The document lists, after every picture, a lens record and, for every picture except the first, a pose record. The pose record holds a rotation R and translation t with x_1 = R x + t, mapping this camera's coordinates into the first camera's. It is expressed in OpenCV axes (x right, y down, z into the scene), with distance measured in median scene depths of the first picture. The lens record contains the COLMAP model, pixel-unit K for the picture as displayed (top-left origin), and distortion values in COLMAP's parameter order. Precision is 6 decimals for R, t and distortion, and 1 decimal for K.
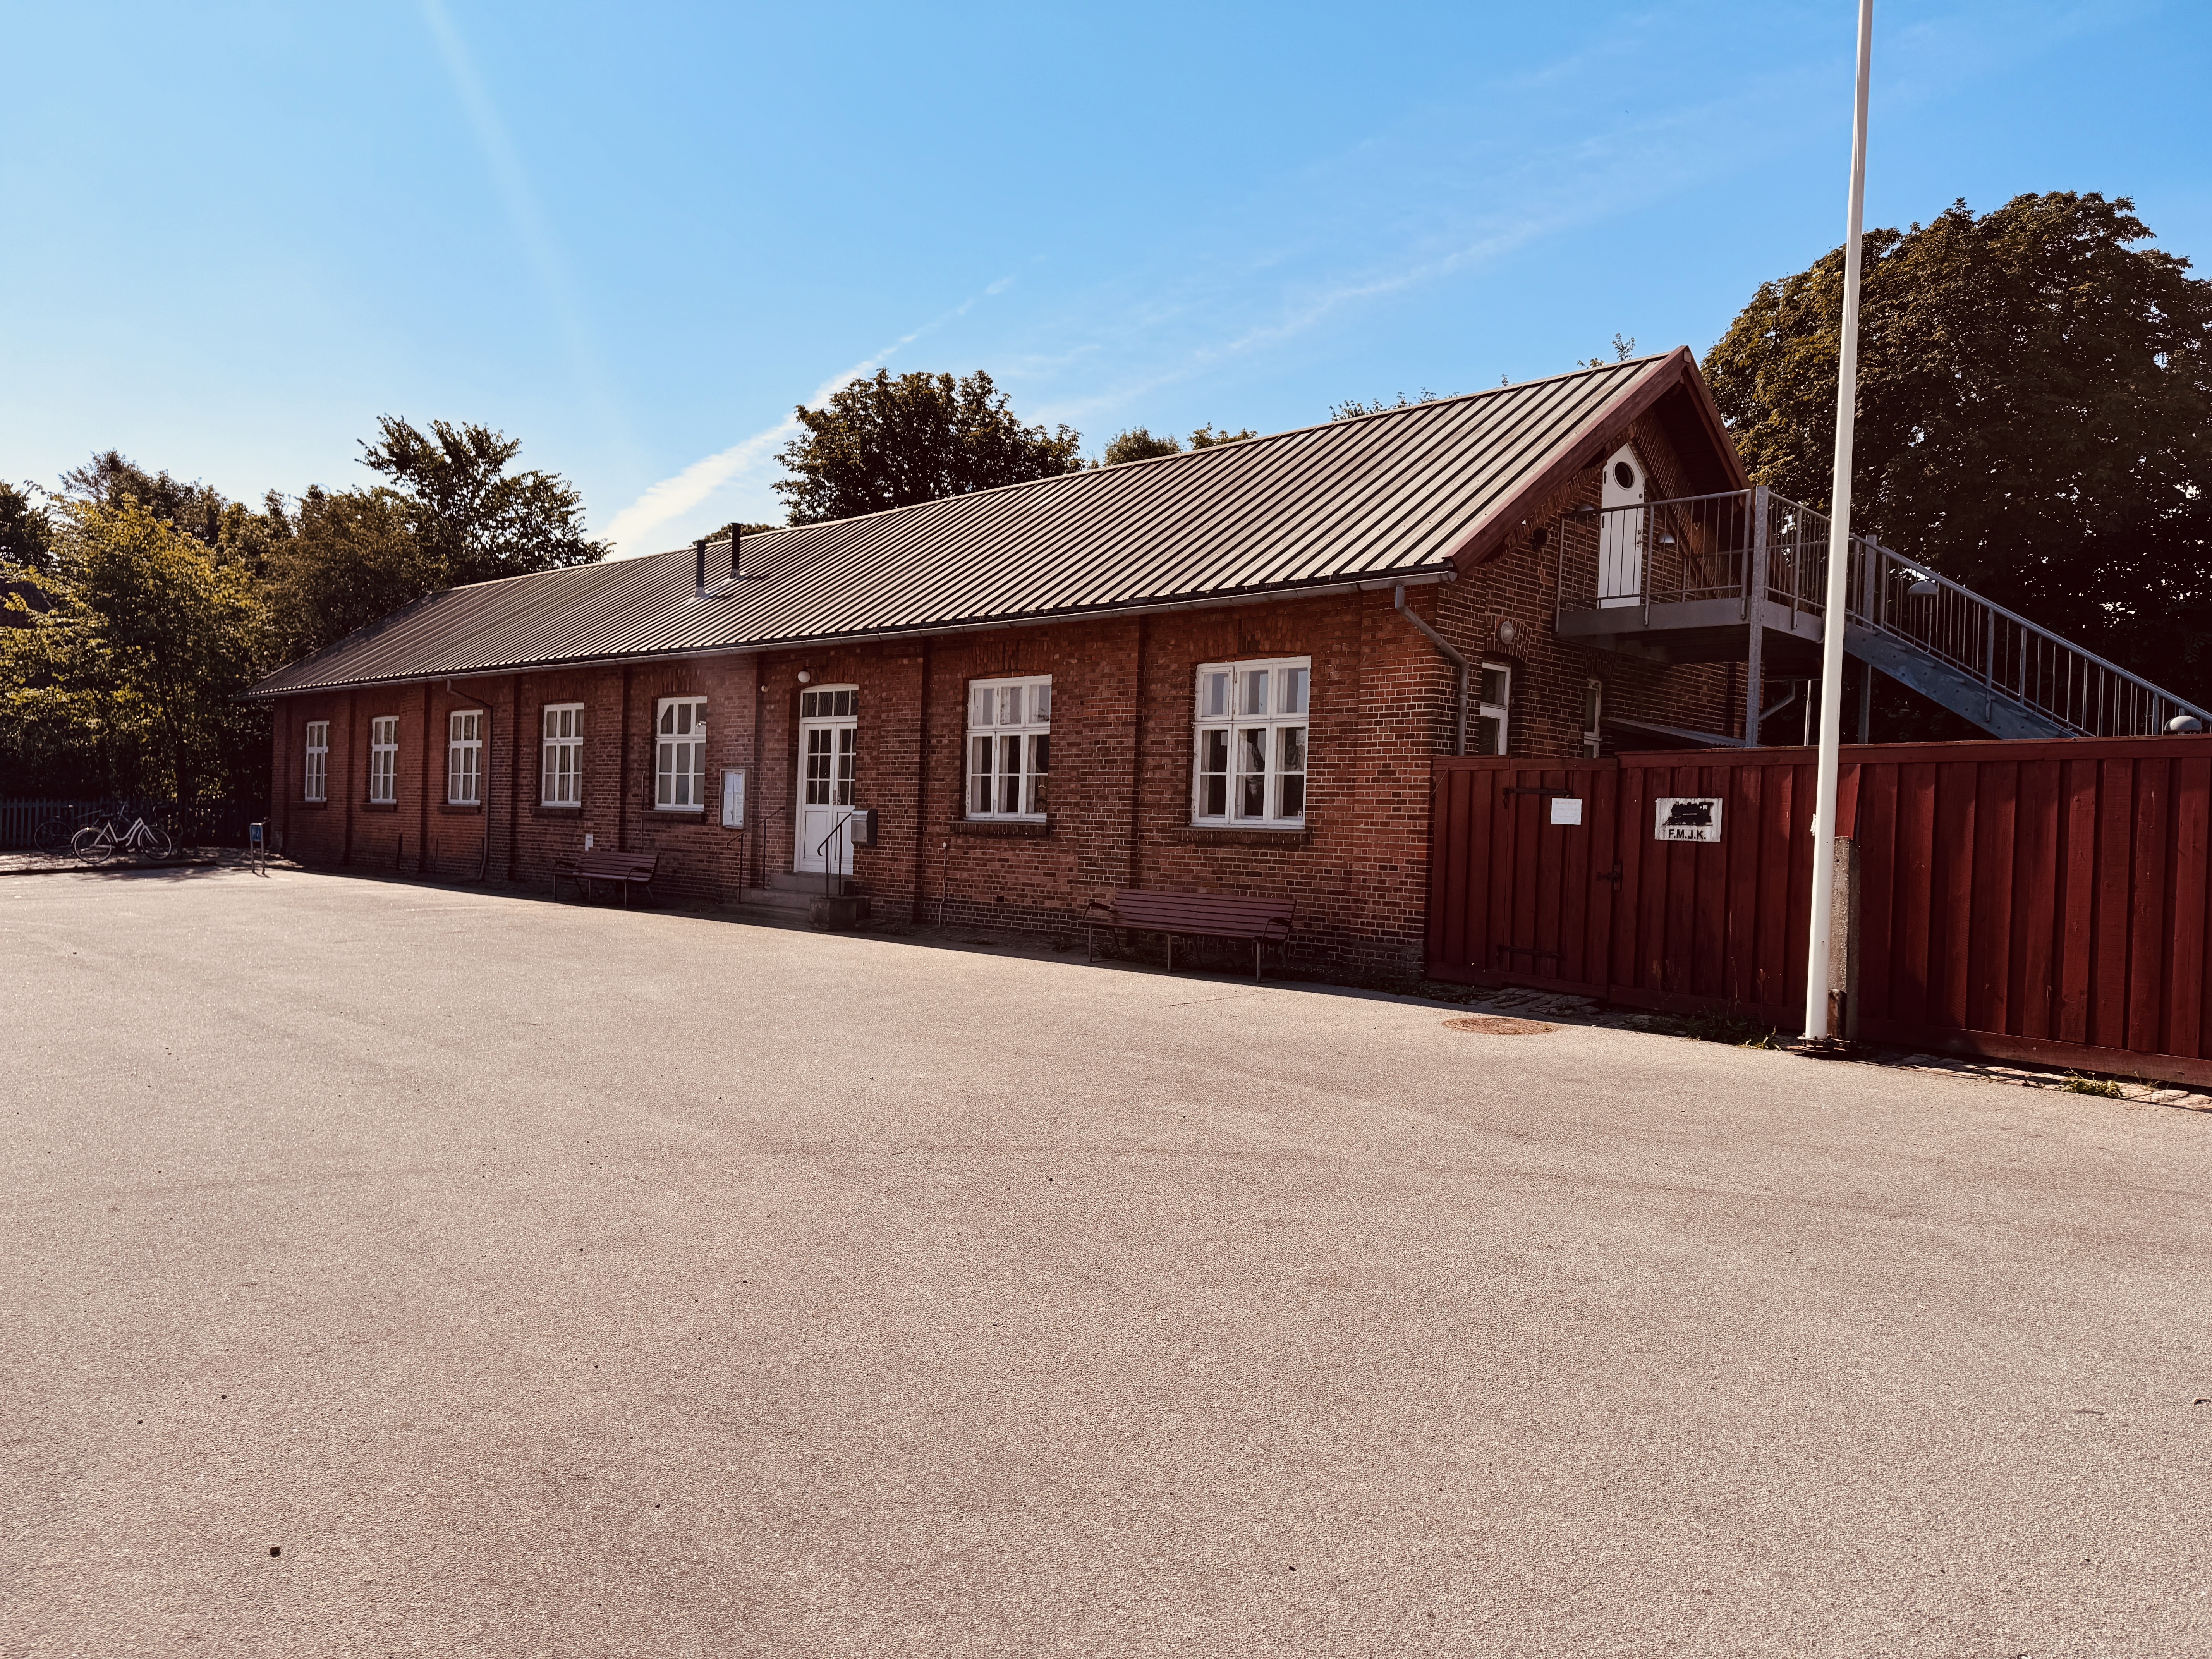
lens RADIAL K [[1558.8, 0, 1128.8], [0, 1558.8, 824.8], [0, 0, 1]] dist [0.094497, -0.170590]
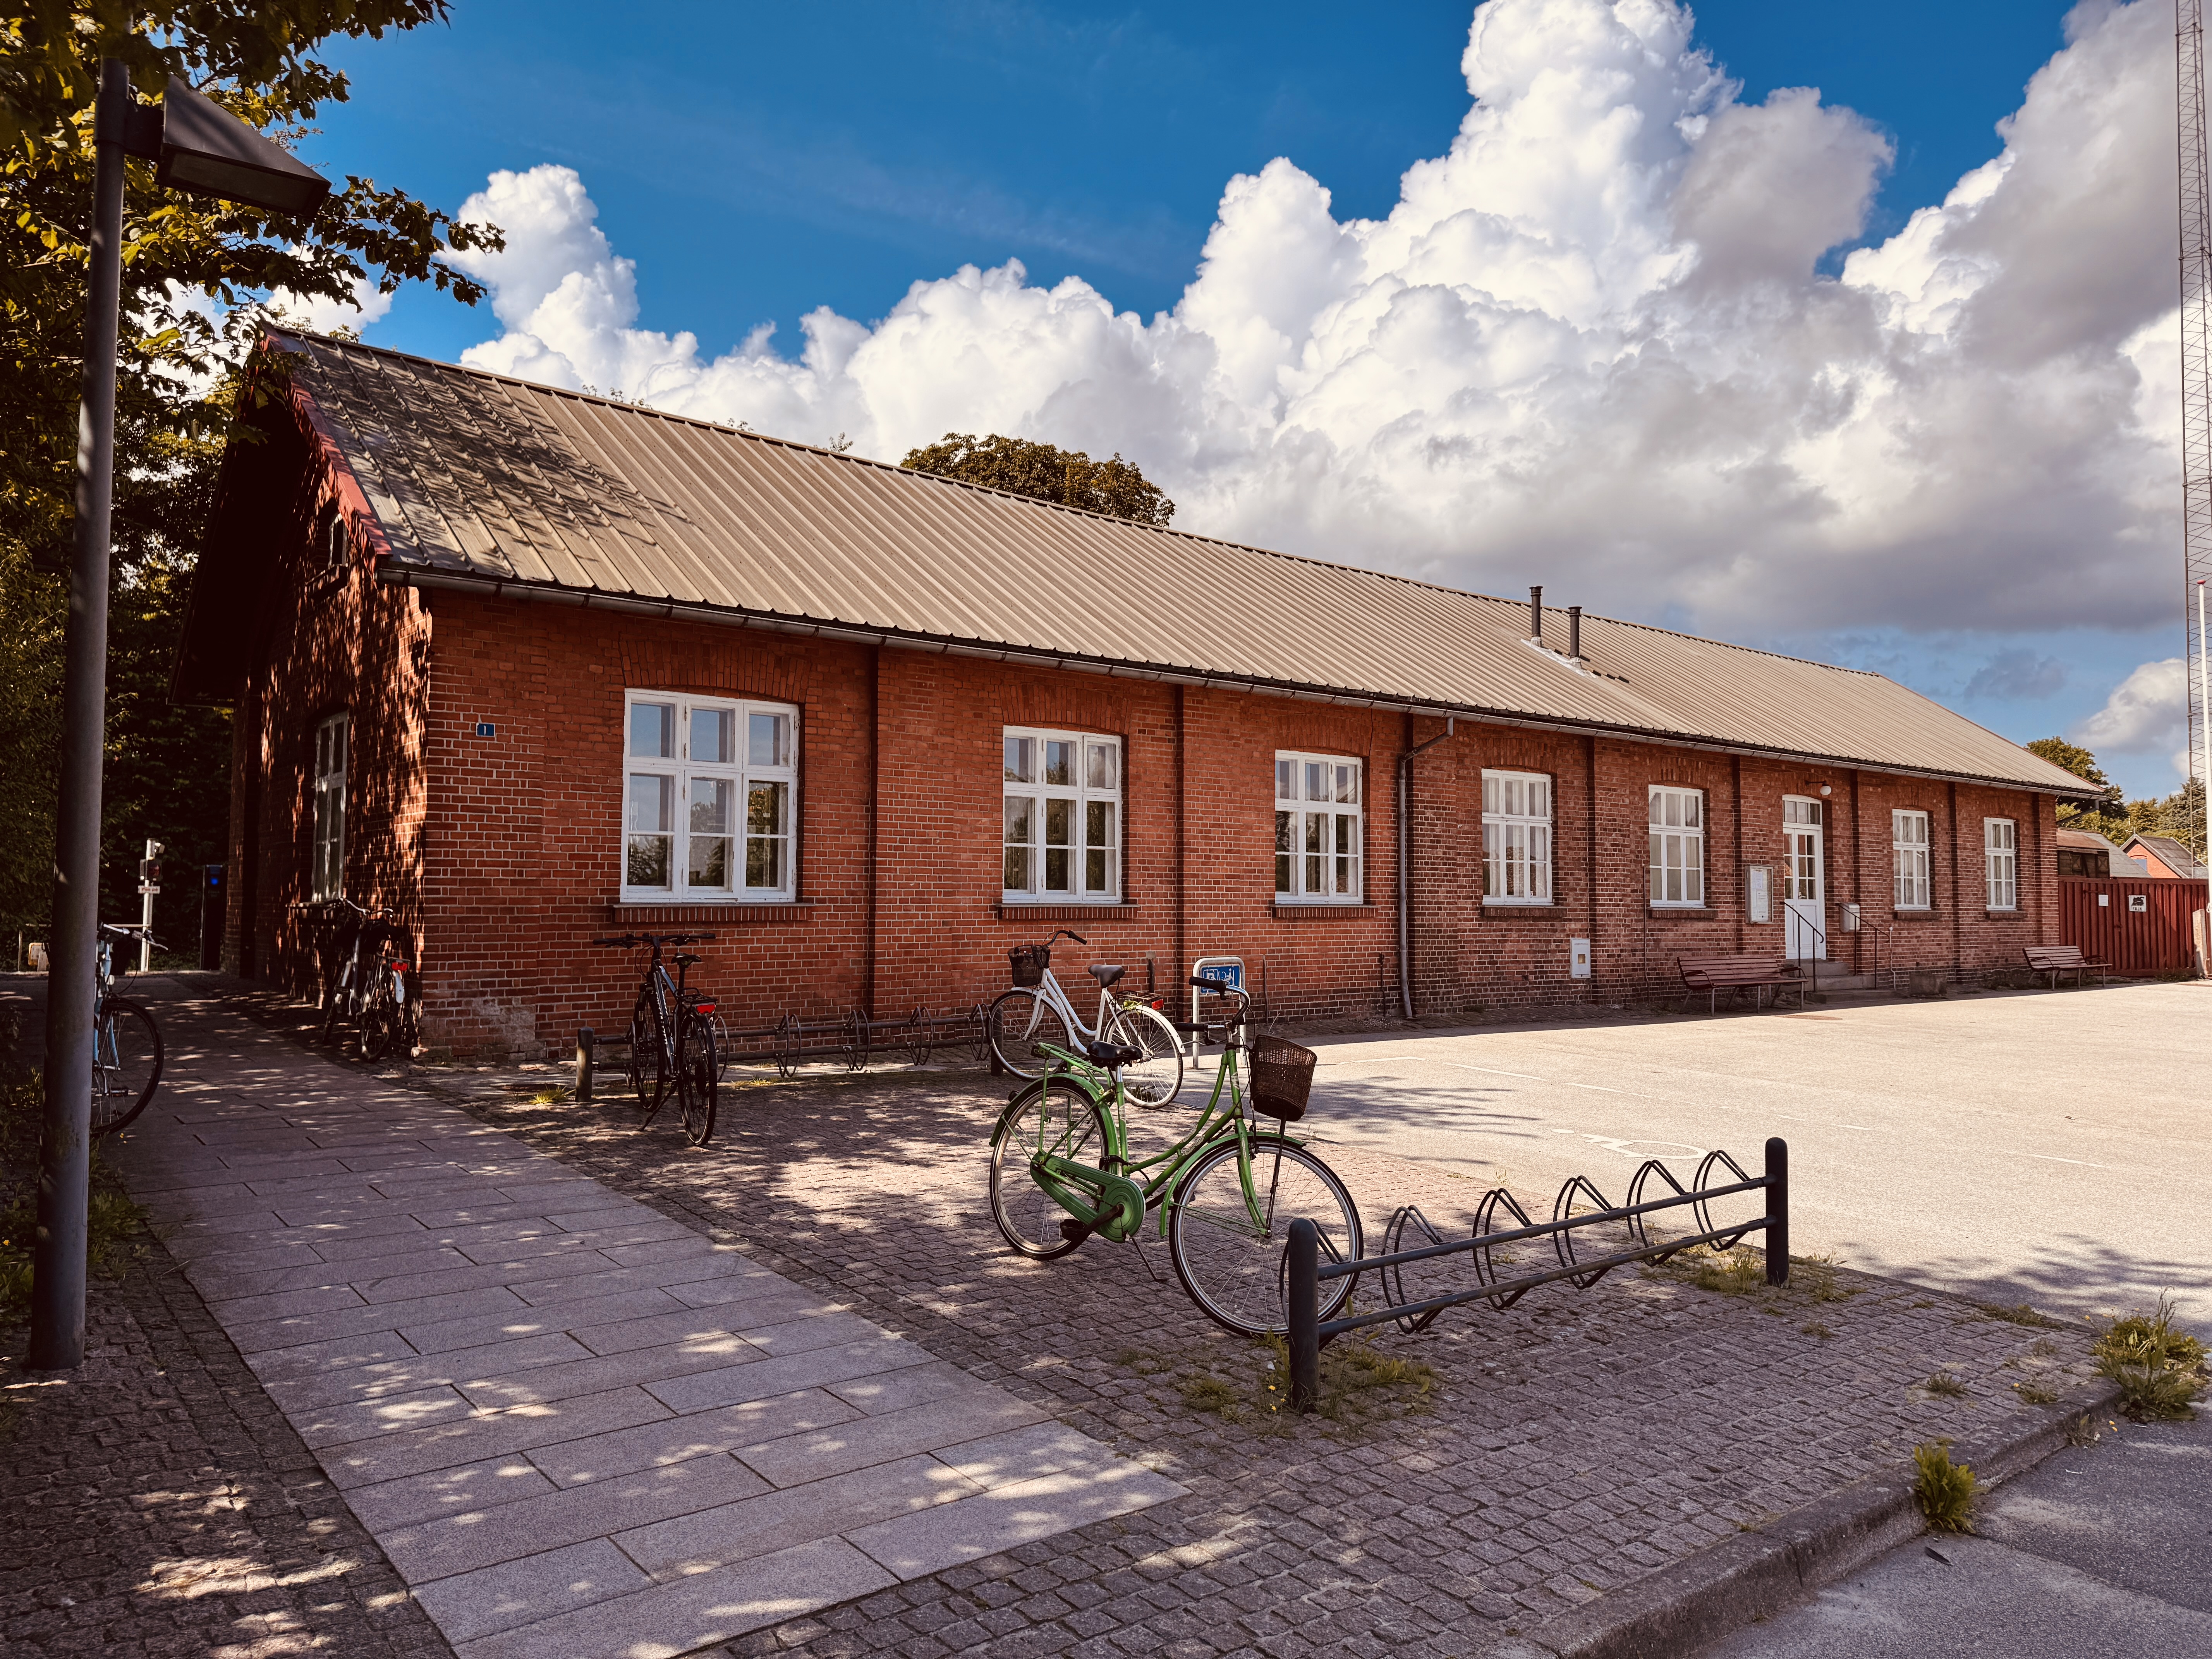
lens RADIAL K [[1574.7, 0, 1120.8], [0, 1574.7, 838.5], [0, 0, 1]] dist [0.081295, -0.106003]
pose [[0.107384, 0.012094, 0.994144, -0.928317], [-0.003385, 0.999925, -0.011799, -0.027720], [-0.994212, -0.002098, 0.107417, 0.897266]]
